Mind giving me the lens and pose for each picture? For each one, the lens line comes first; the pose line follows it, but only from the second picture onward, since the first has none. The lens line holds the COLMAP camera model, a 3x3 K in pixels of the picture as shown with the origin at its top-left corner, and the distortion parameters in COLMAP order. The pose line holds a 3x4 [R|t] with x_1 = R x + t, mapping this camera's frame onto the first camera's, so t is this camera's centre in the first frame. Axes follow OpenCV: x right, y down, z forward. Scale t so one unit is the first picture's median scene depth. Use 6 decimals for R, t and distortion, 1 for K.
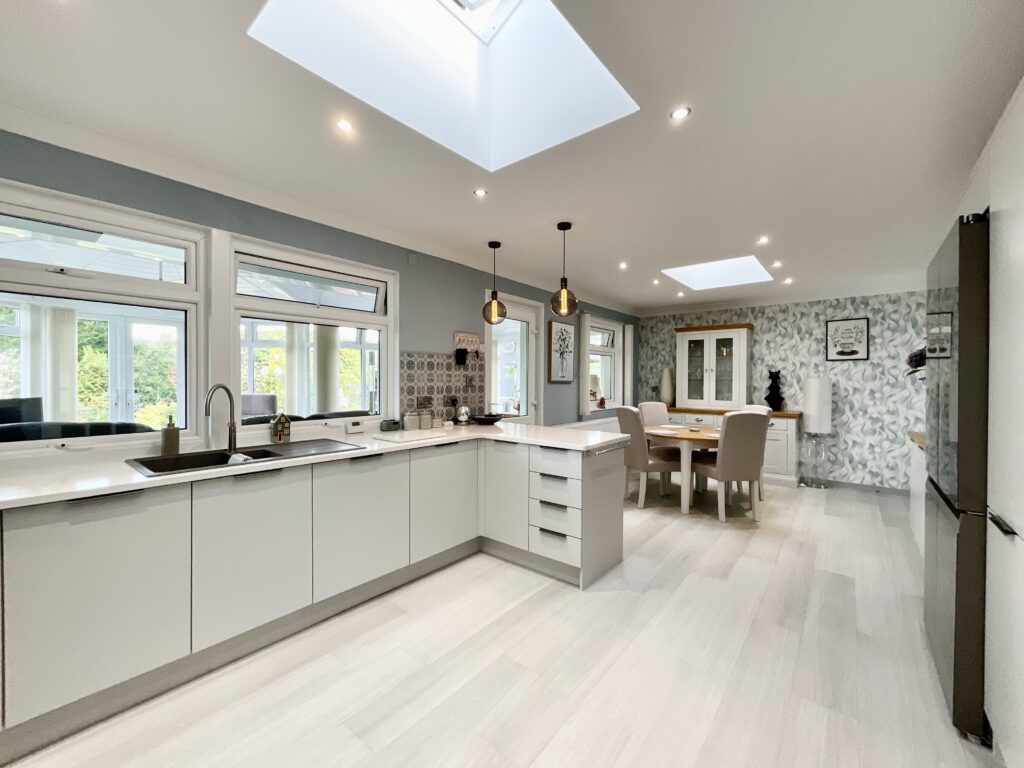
lens RADIAL K [[414.5, 0, 511.7], [0, 414.5, 381.8], [0, 0, 1]] dist [0.002637, 0.000479]
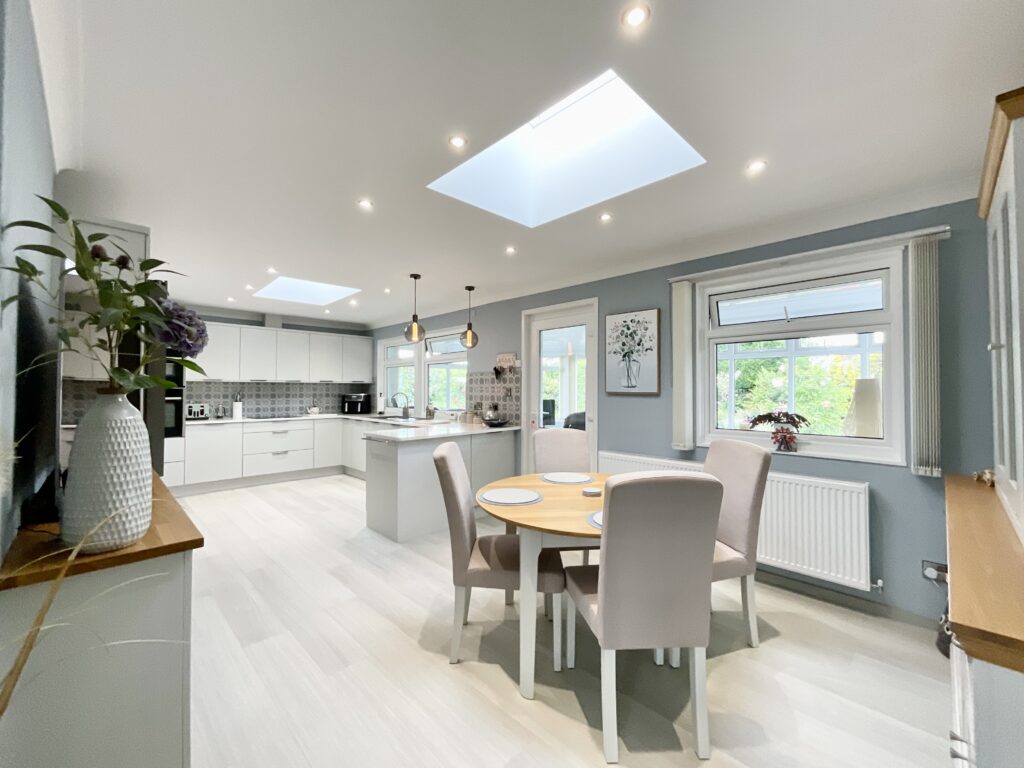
lens RADIAL K [[414.5, 0, 511.7], [0, 414.5, 381.8], [0, 0, 1]] dist [0.002637, 0.000479]
pose [[-0.101833, -0.022296, -0.994552, 1.139715], [-0.005790, 0.999745, -0.021820, -0.004616], [0.994785, 0.003537, -0.101936, 1.156430]]
